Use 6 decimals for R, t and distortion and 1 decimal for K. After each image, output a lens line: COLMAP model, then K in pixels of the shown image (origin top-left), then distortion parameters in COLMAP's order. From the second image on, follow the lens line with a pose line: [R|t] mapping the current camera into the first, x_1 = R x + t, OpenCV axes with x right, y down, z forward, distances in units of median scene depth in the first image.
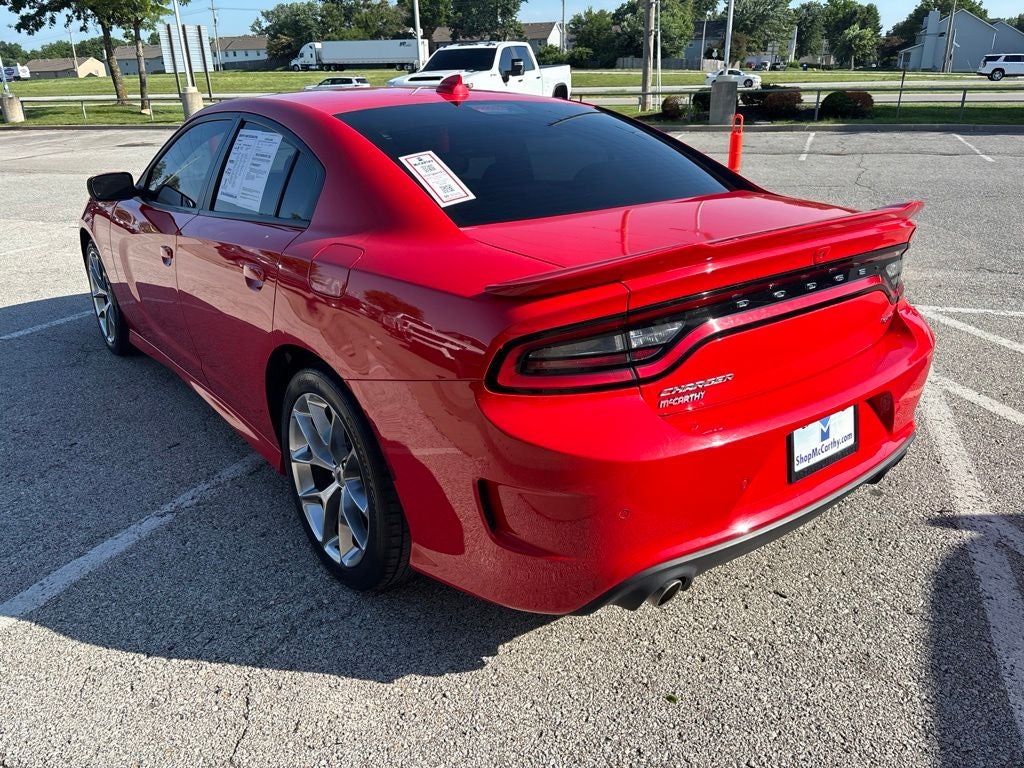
lens RADIAL K [[776.6, 0, 508.4], [0, 776.6, 381.8], [0, 0, 1]] dist [0.044462, -0.053170]
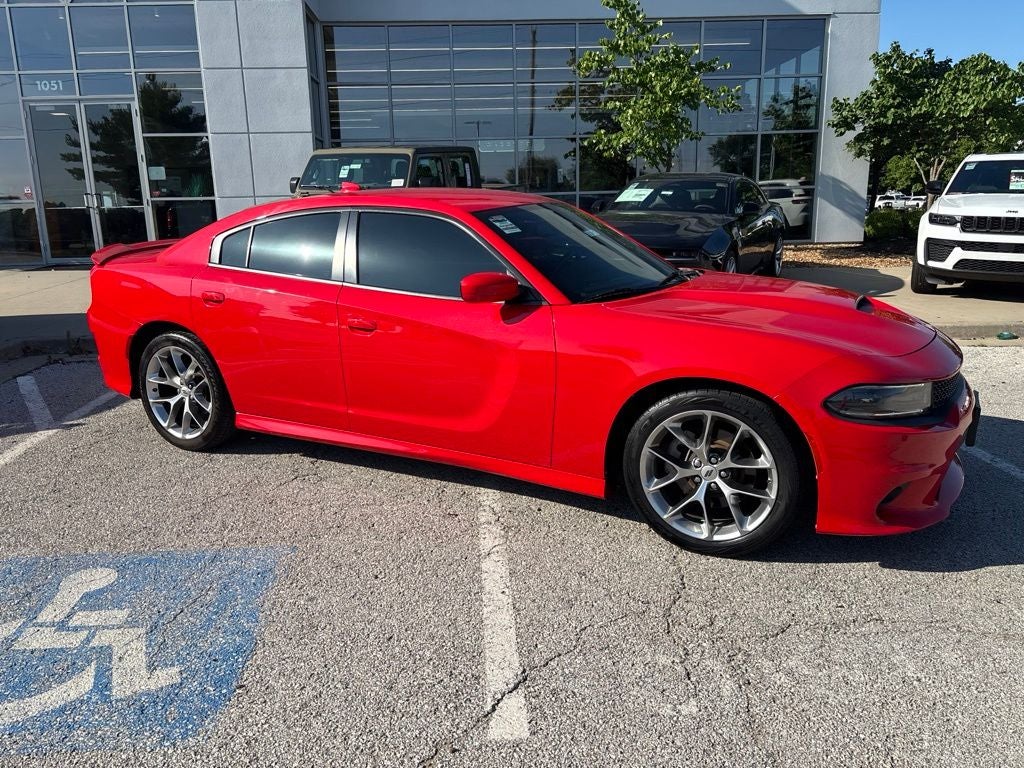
lens RADIAL K [[776.6, 0, 506.4], [0, 776.6, 389.2], [0, 0, 1]] dist [0.044462, -0.053170]
pose [[-0.911290, 0.132354, -0.389914, 0.060503], [-0.115118, 0.827283, 0.549864, -0.182987], [0.395346, 0.545971, -0.738659, 0.485805]]
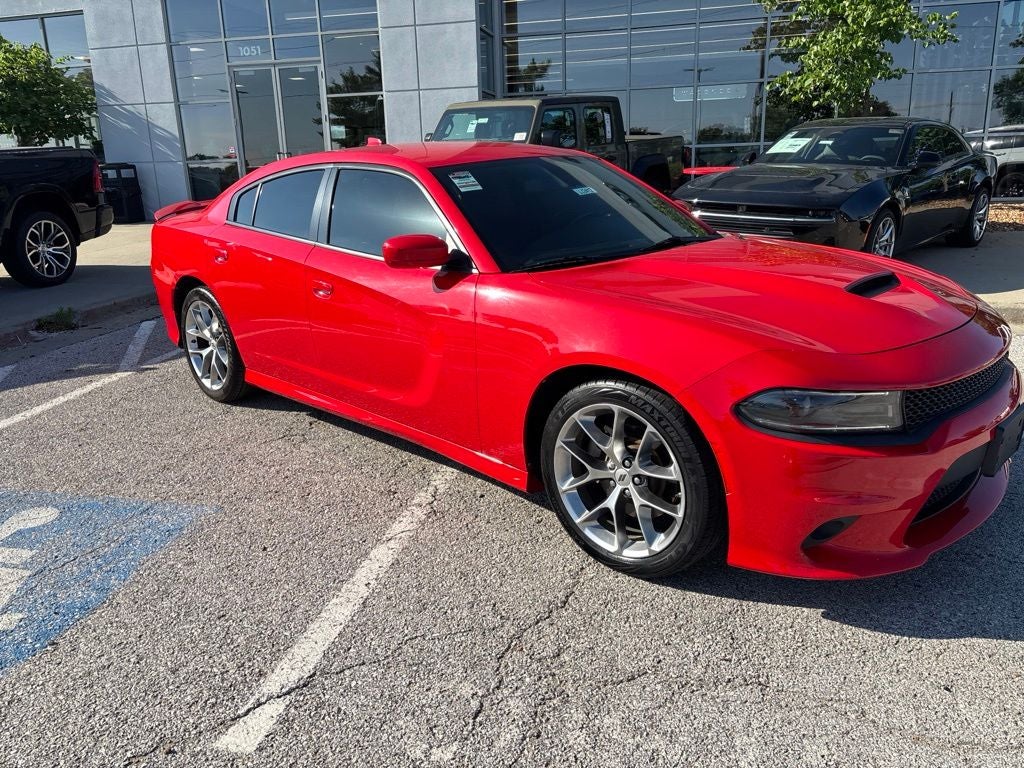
lens RADIAL K [[776.6, 0, 504.8], [0, 776.6, 388.1], [0, 0, 1]] dist [0.044462, -0.053170]
pose [[-0.989712, 0.084669, -0.115329, -0.020225], [-0.003265, 0.792515, 0.609844, -0.180355], [0.143035, 0.603947, -0.784085, 0.488349]]
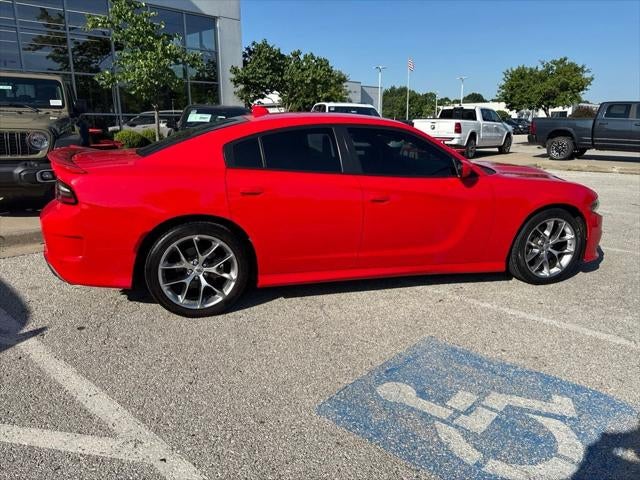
lens RADIAL K [[485.4, 0, 317.7], [0, 485.4, 235.6], [0, 0, 1]] dist [0.044462, -0.053170]
pose [[-0.358201, 0.233207, -0.904050, 0.238006], [-0.338855, 0.869804, 0.358633, -0.120796], [0.869982, 0.434805, -0.232541, 0.314891]]
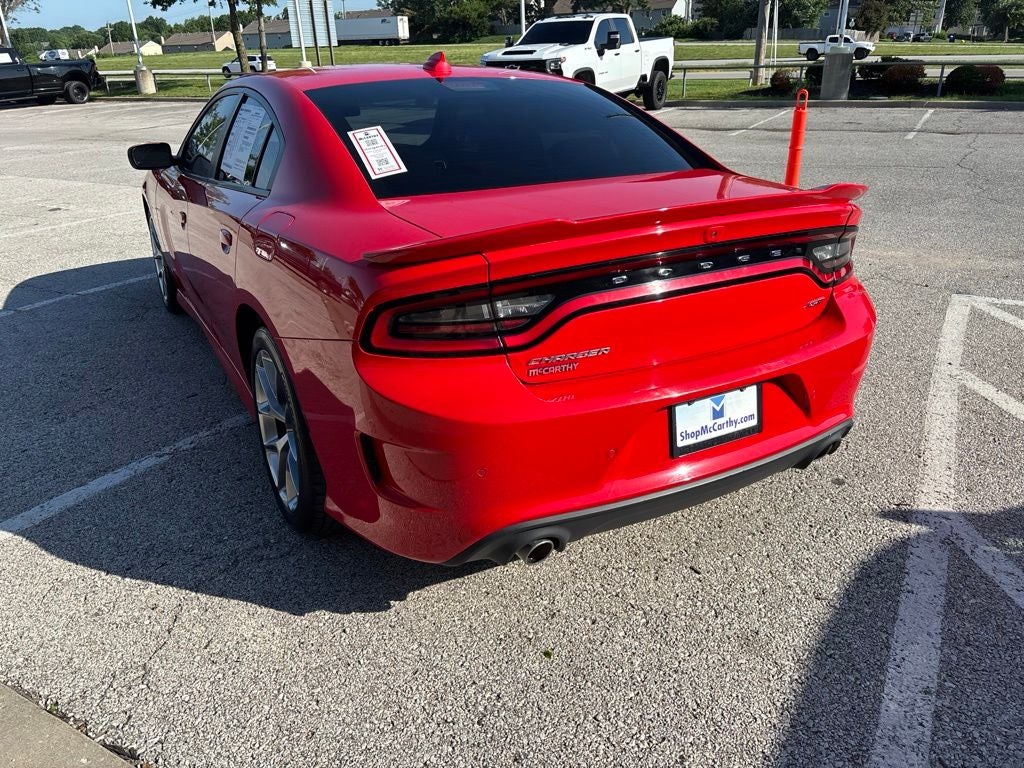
lens RADIAL K [[776.6, 0, 507.6], [0, 776.6, 384.9], [0, 0, 1]] dist [0.044462, -0.053170]
pose [[0.989515, 0.054697, -0.133672, 0.035234], [-0.050246, 0.998071, 0.036450, 0.001029], [0.135408, -0.029352, 0.990355, -0.004983]]
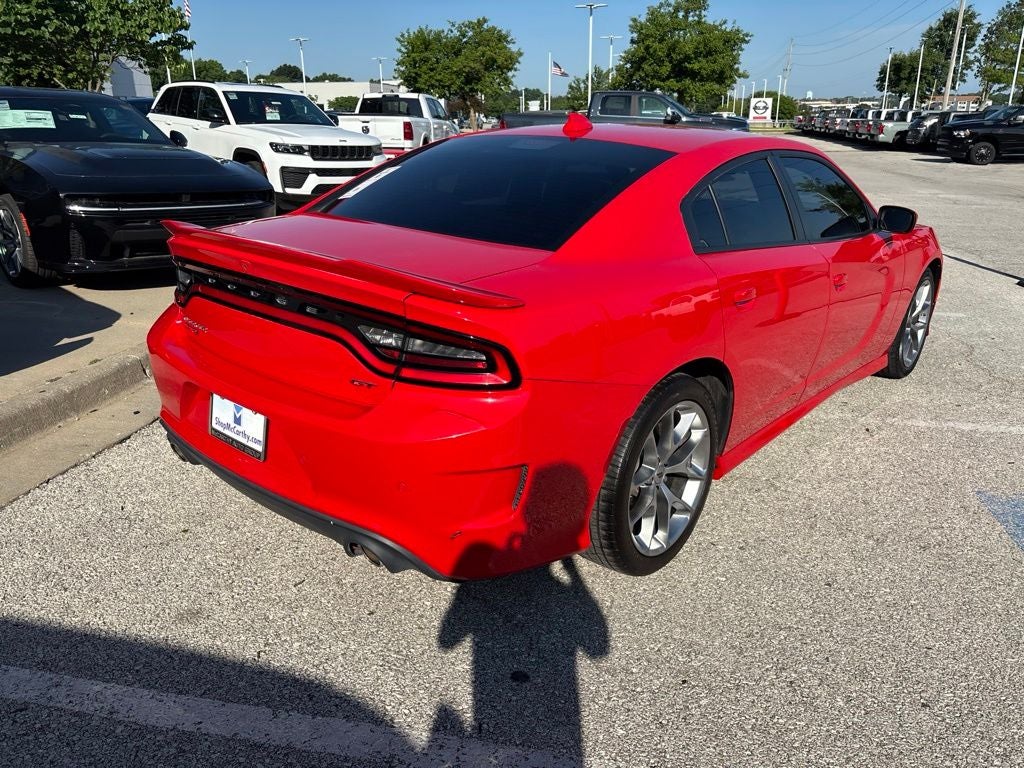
lens RADIAL K [[776.6, 0, 508.2], [0, 776.6, 387.3], [0, 0, 1]] dist [0.044462, -0.053170]
pose [[0.197894, 0.344578, -0.917662, 0.202736], [-0.369667, 0.893286, 0.255706, -0.055857], [0.907846, 0.288627, 0.304155, 0.131236]]
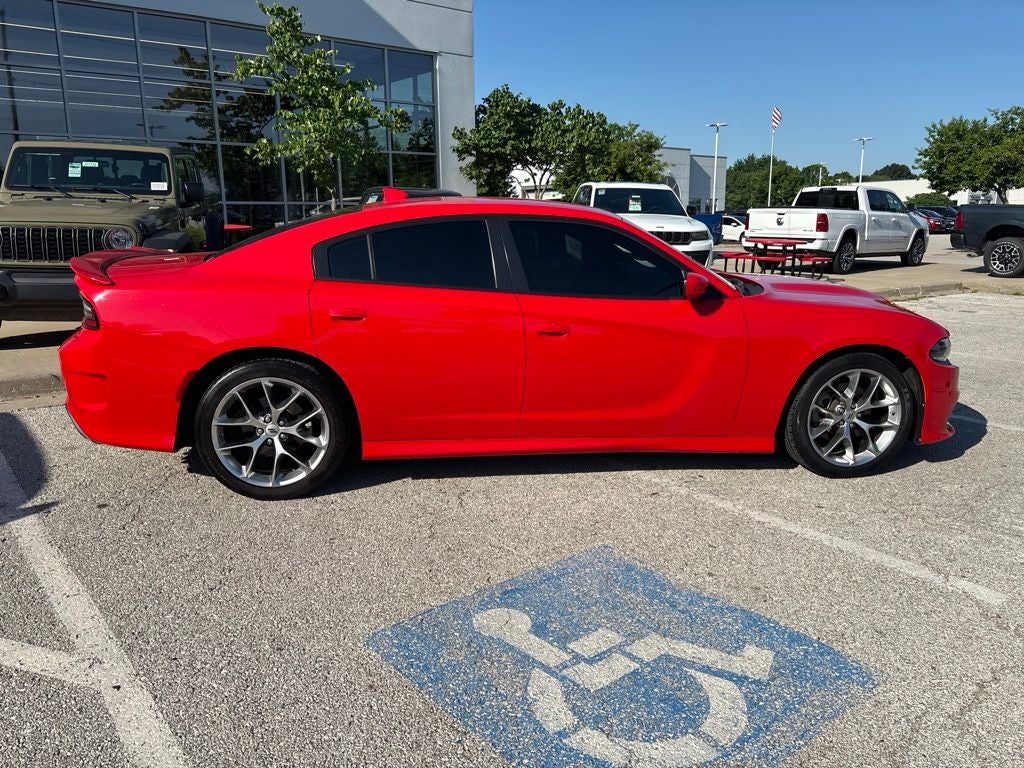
lens RADIAL K [[776.6, 0, 510.1], [0, 776.6, 382.6], [0, 0, 1]] dist [0.044462, -0.053170]
pose [[-0.490190, 0.206485, -0.846804, 0.225275], [-0.310766, 0.866281, 0.391128, -0.139268], [0.814333, 0.454885, -0.360474, 0.363966]]
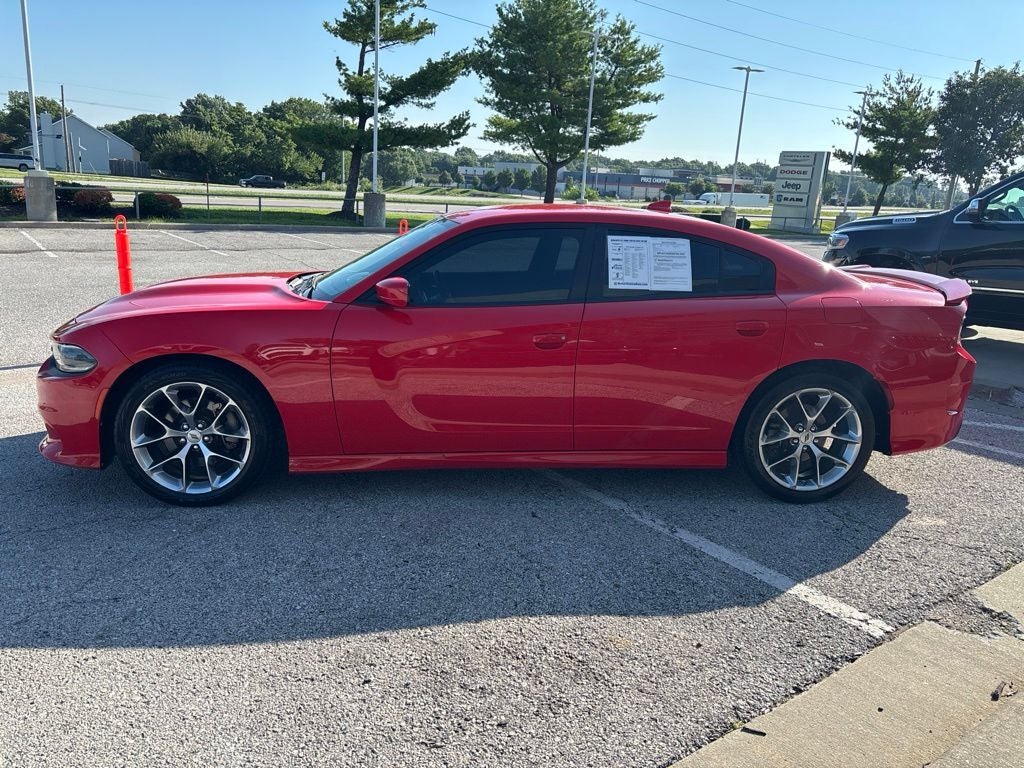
lens RADIAL K [[776.6, 0, 505.3], [0, 776.6, 382.1], [0, 0, 1]] dist [0.044462, -0.053170]
pose [[0.532786, -0.159965, 0.830994, -0.302294], [0.253905, 0.966947, 0.023346, -0.030660], [-0.807262, 0.198555, 0.555792, 0.089076]]
